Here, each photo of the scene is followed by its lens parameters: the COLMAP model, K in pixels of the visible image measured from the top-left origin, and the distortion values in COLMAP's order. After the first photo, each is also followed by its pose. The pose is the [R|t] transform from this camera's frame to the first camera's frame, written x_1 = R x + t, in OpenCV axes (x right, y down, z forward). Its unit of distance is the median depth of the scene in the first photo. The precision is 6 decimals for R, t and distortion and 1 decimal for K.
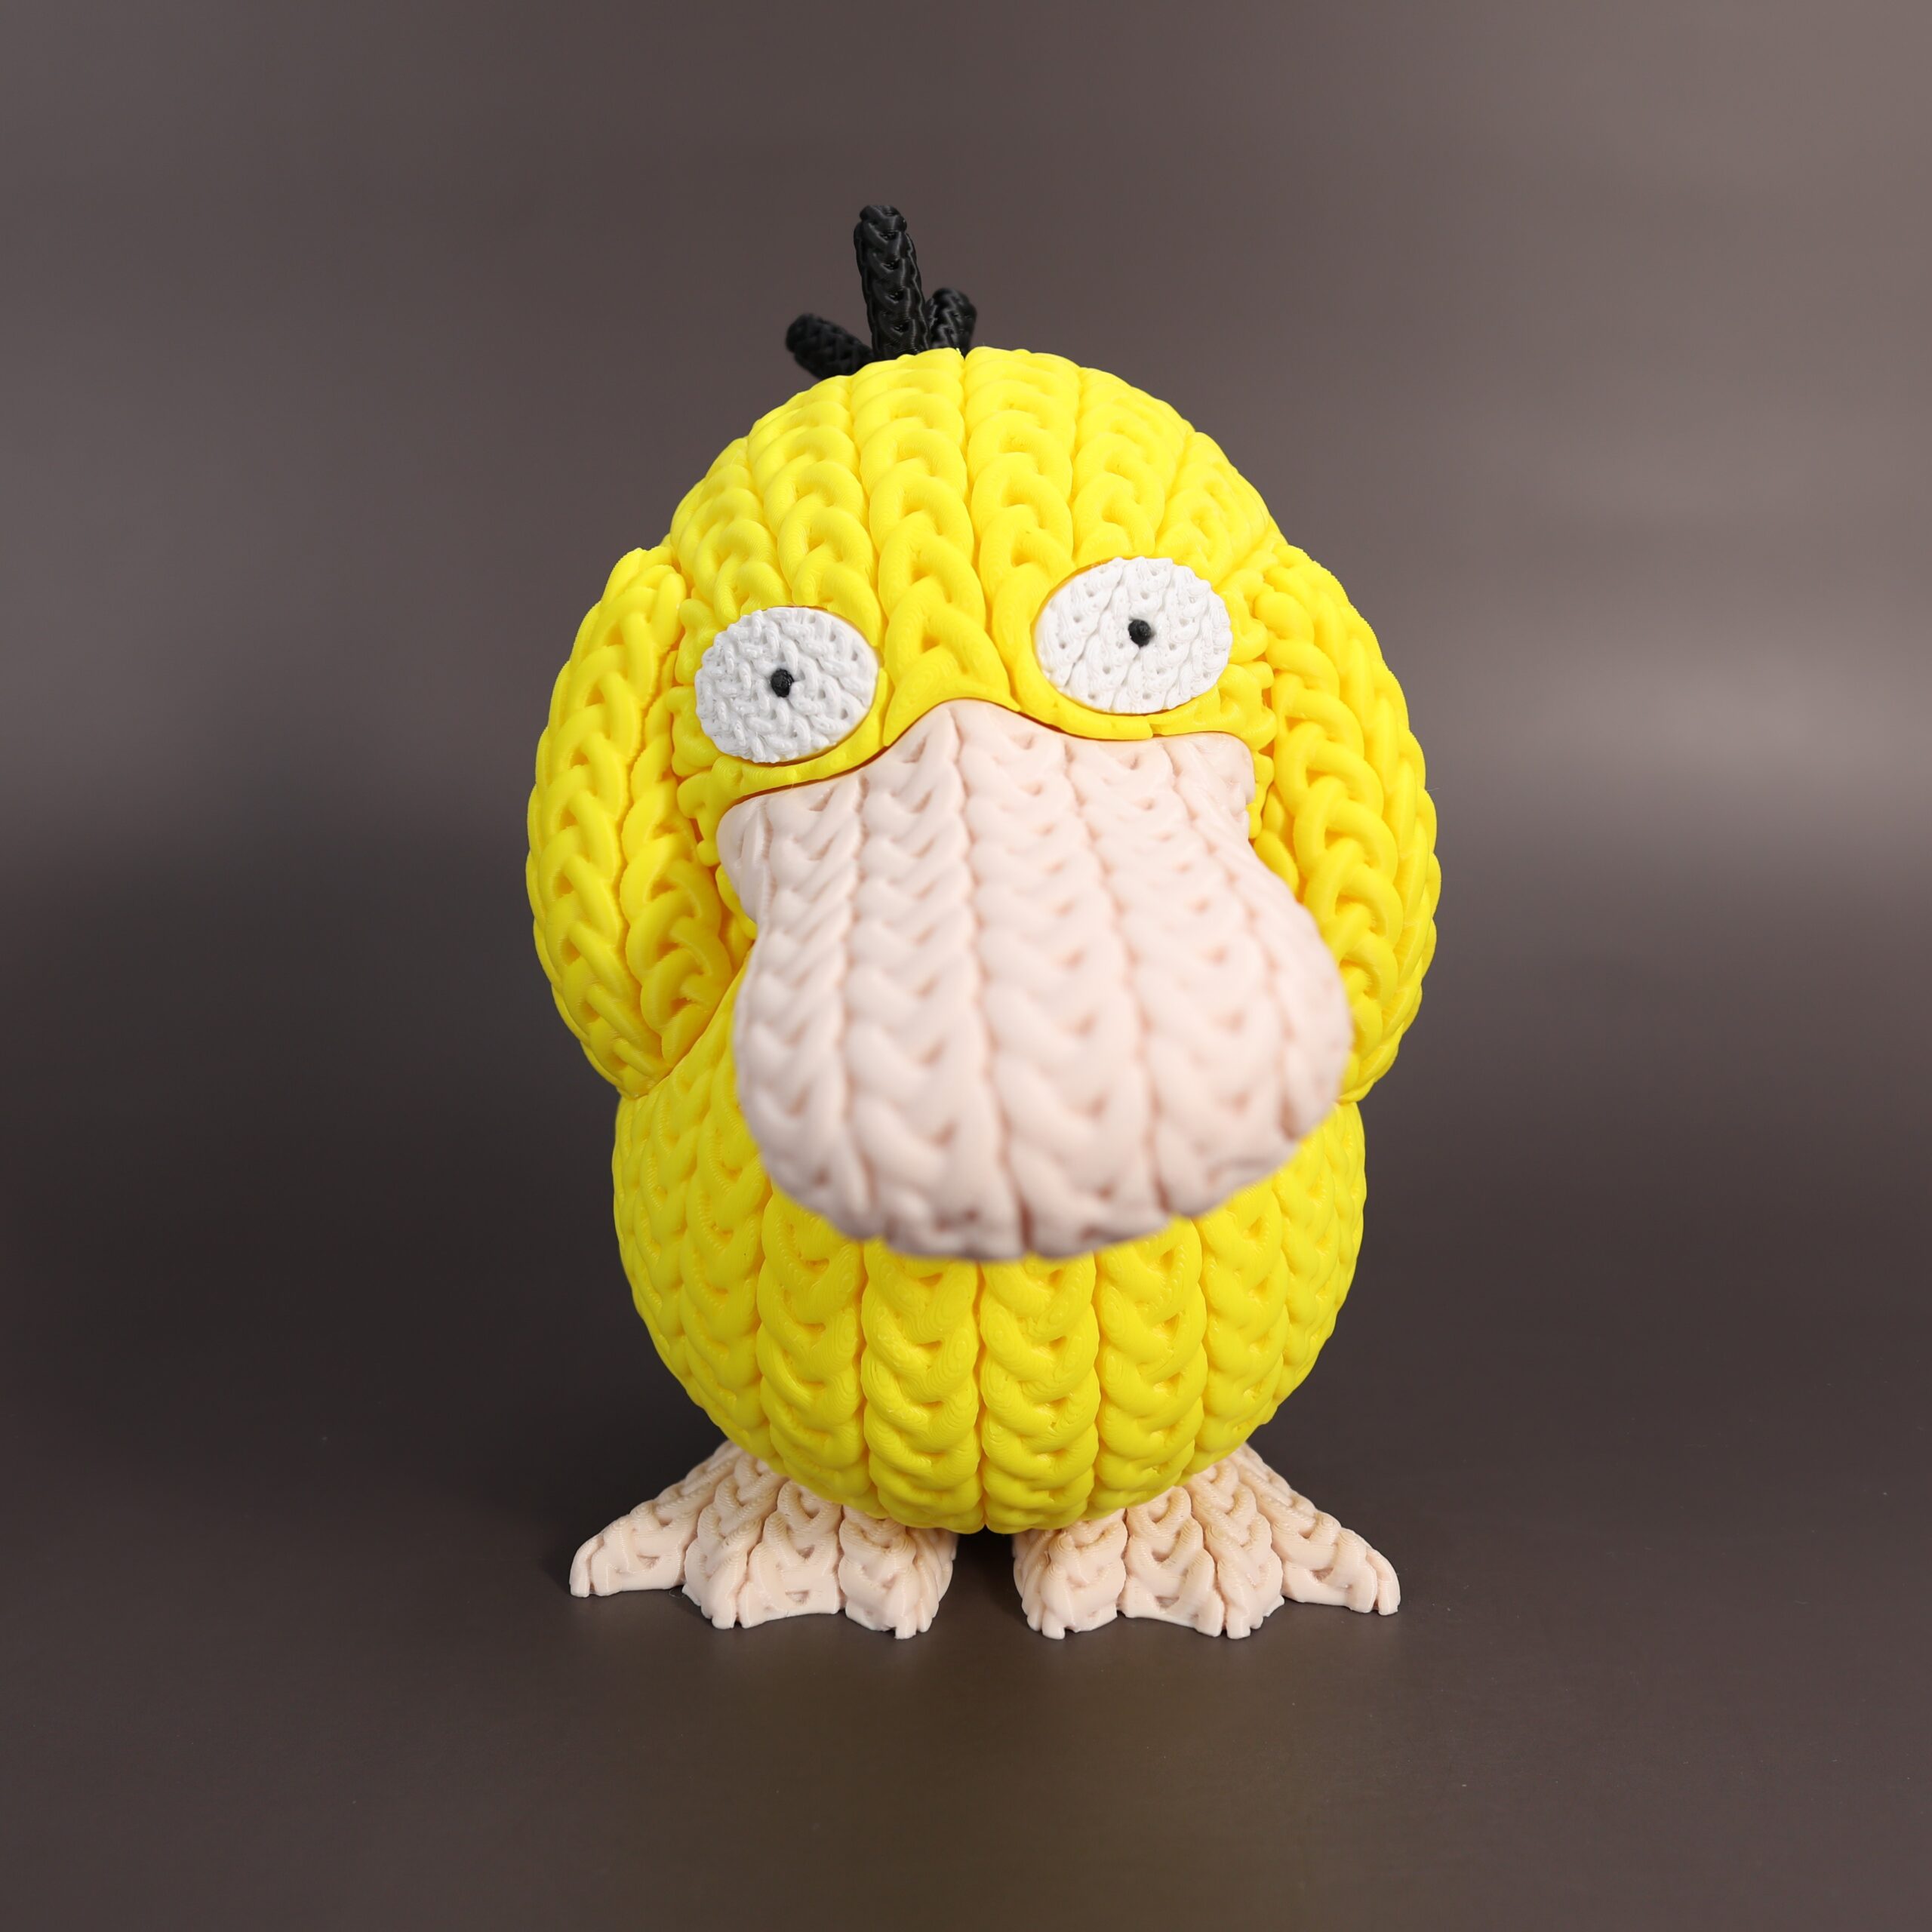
lens RADIAL K [[2037.7, 0, 1014.8], [0, 2037.7, 966.0], [0, 0, 1]] dist [-0.007893, -0.006248]
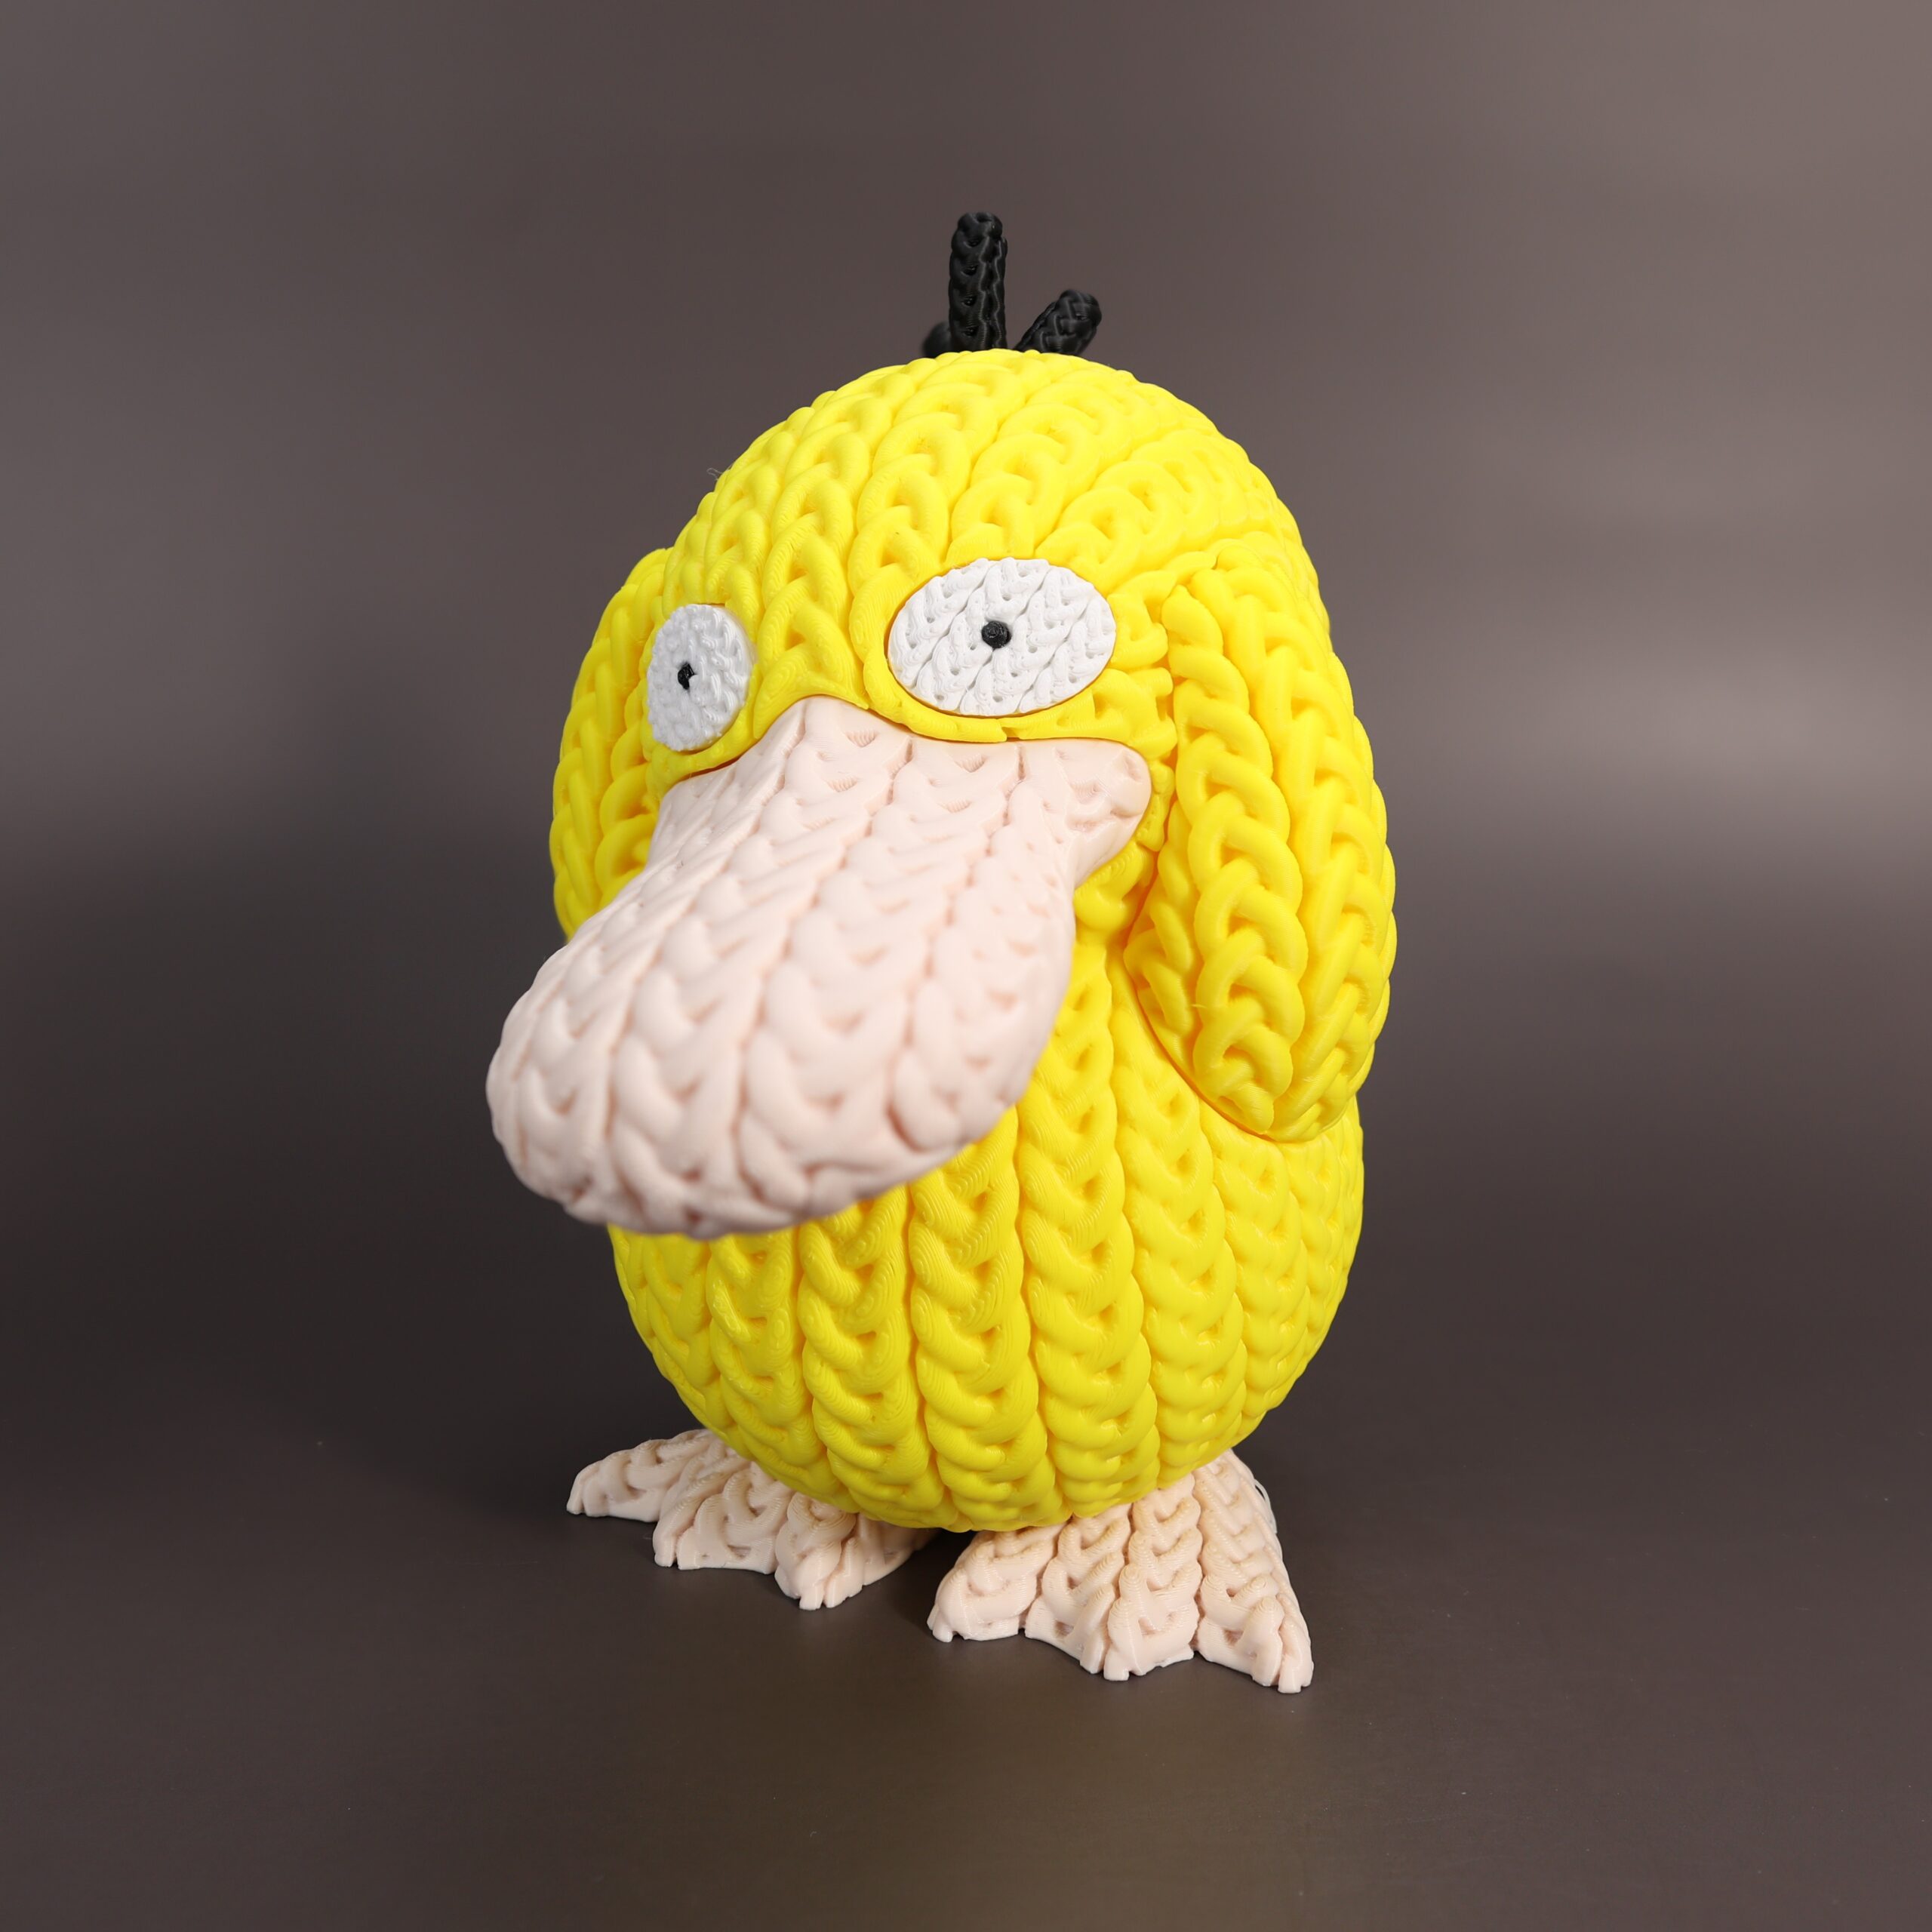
lens RADIAL K [[2037.7, 0, 1014.8], [0, 2037.7, 966.0], [0, 0, 1]] dist [-0.007893, -0.006248]
pose [[0.919240, 0.079924, -0.385499, 0.454582], [-0.082634, 0.996534, 0.009563, -0.013235], [0.384927, 0.023065, 0.922659, 0.092853]]
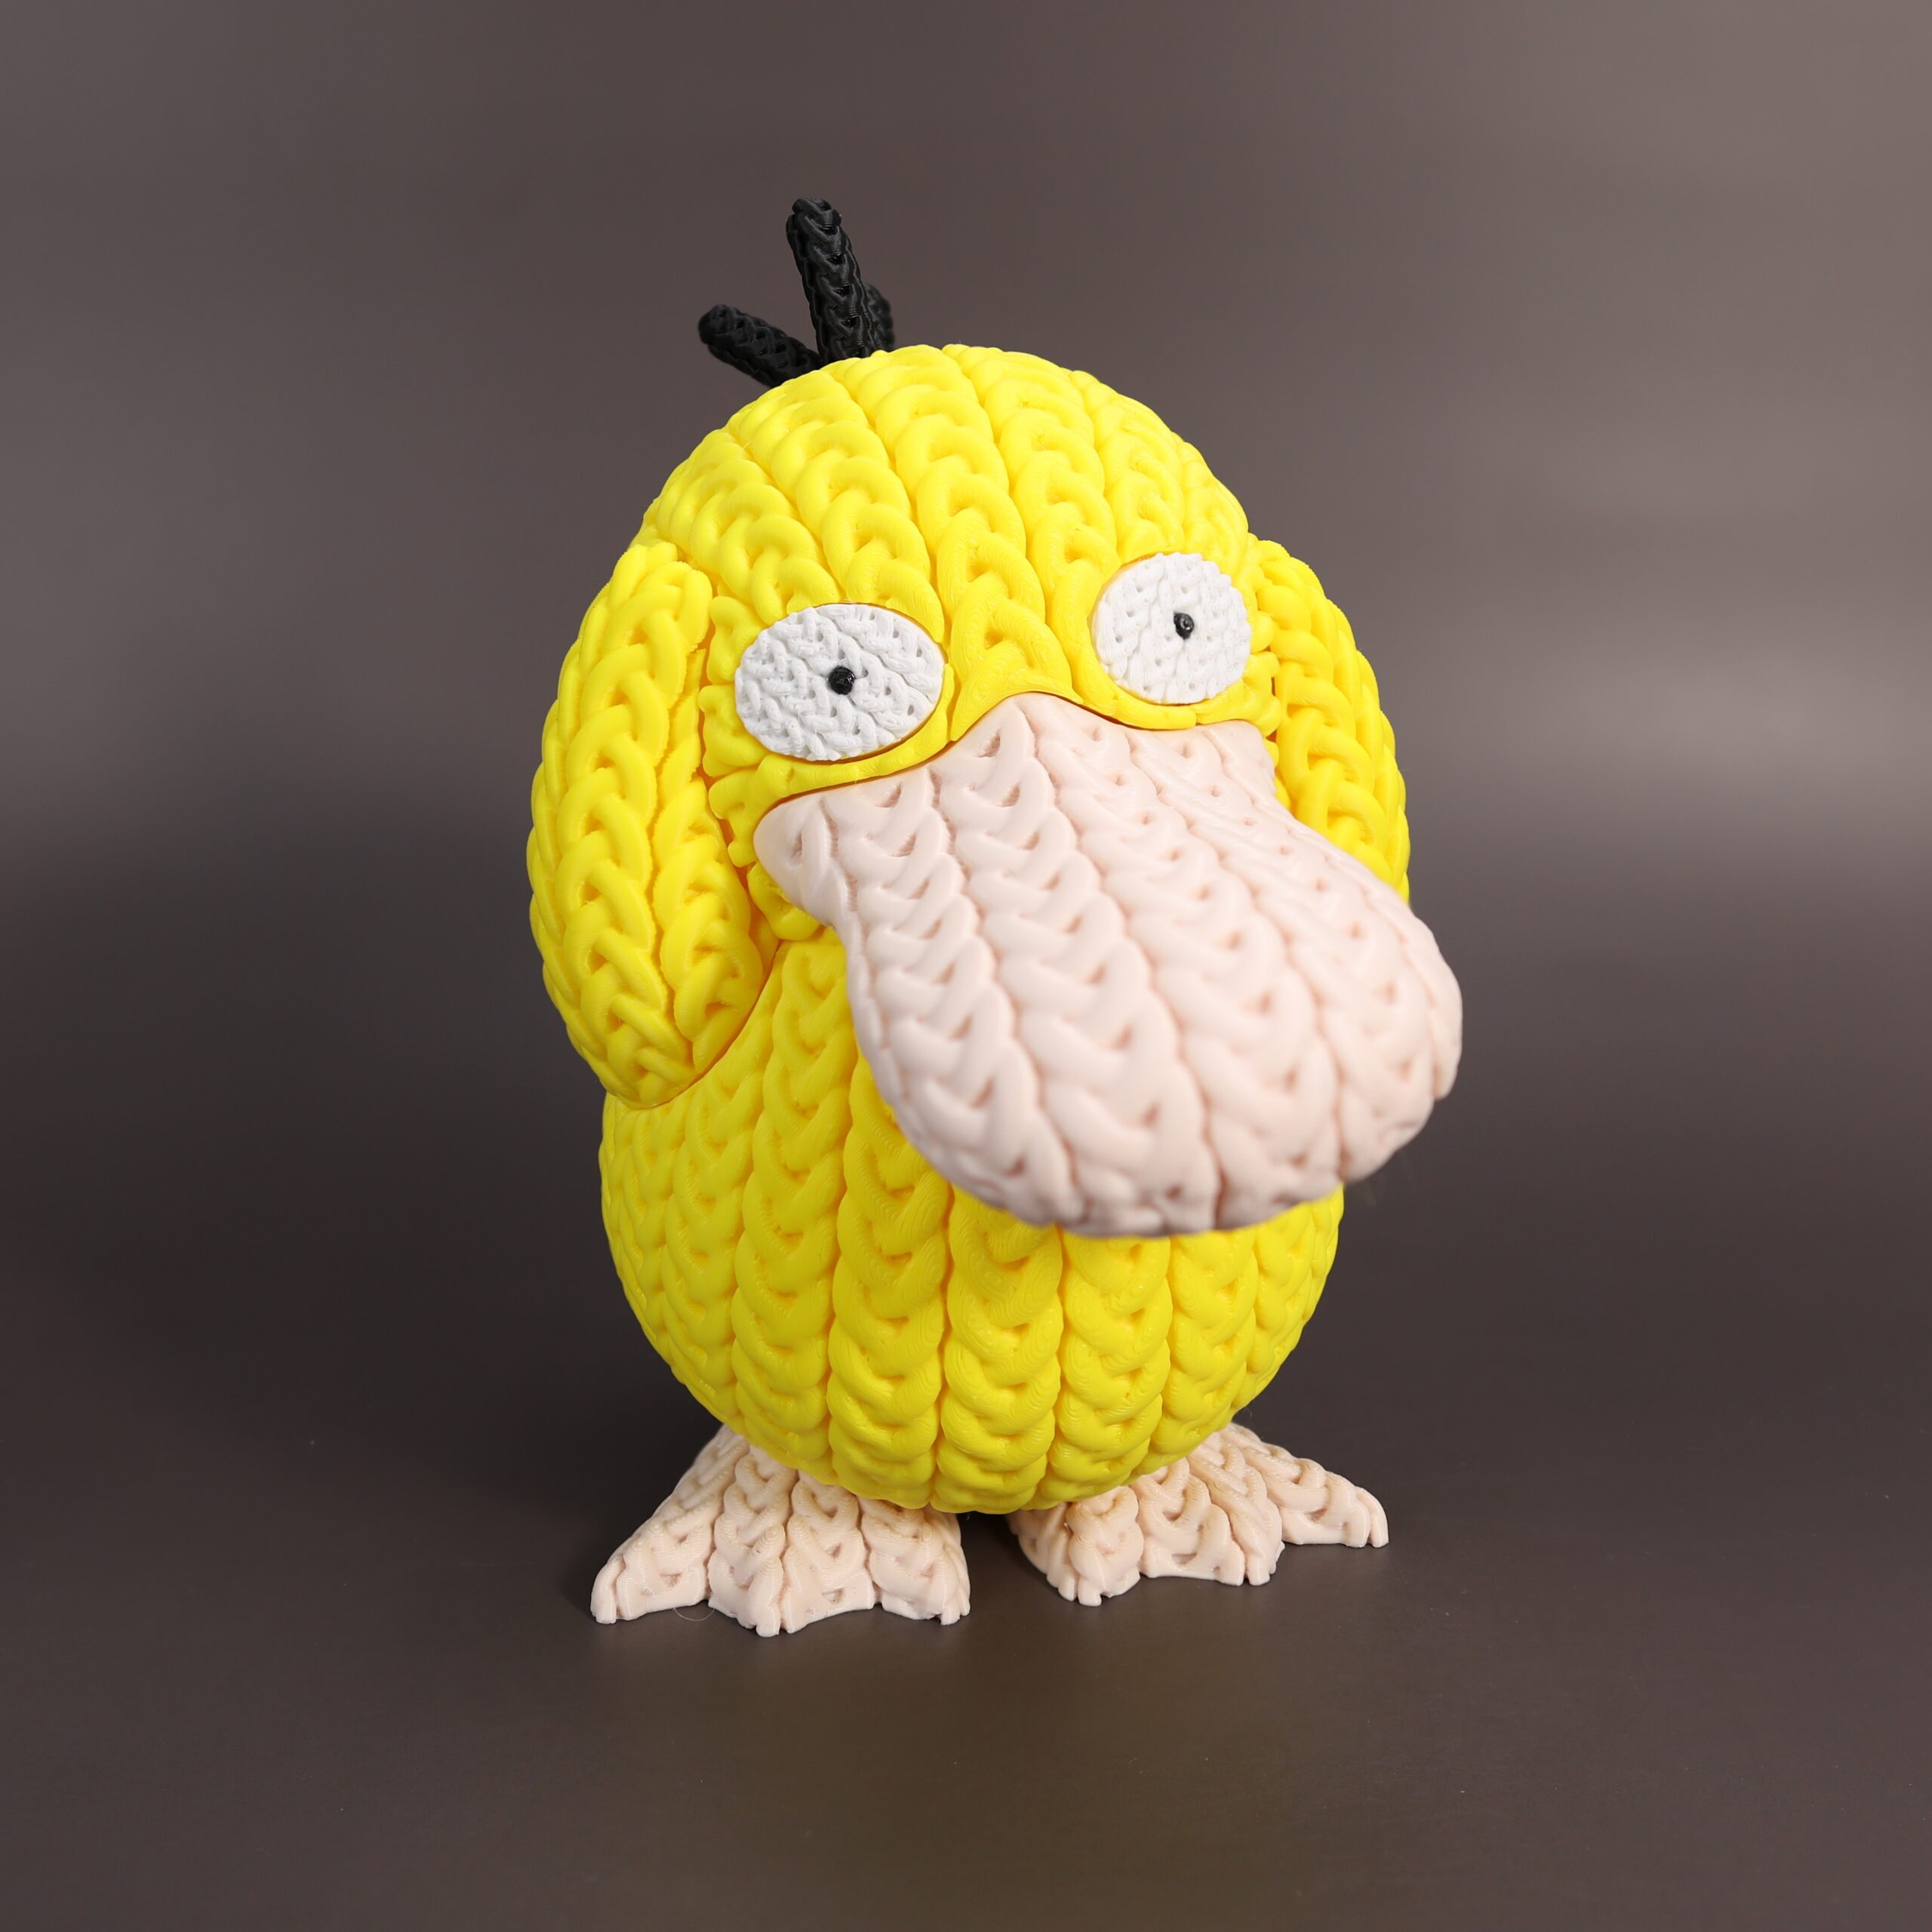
lens RADIAL K [[2037.7, 0, 1014.8], [0, 2037.7, 966.0], [0, 0, 1]] dist [-0.007893, -0.006248]
pose [[0.972032, -0.049597, 0.229551, -0.263247], [0.048411, 0.998769, 0.010798, -0.005733], [-0.229804, 0.000616, 0.973237, 0.009810]]
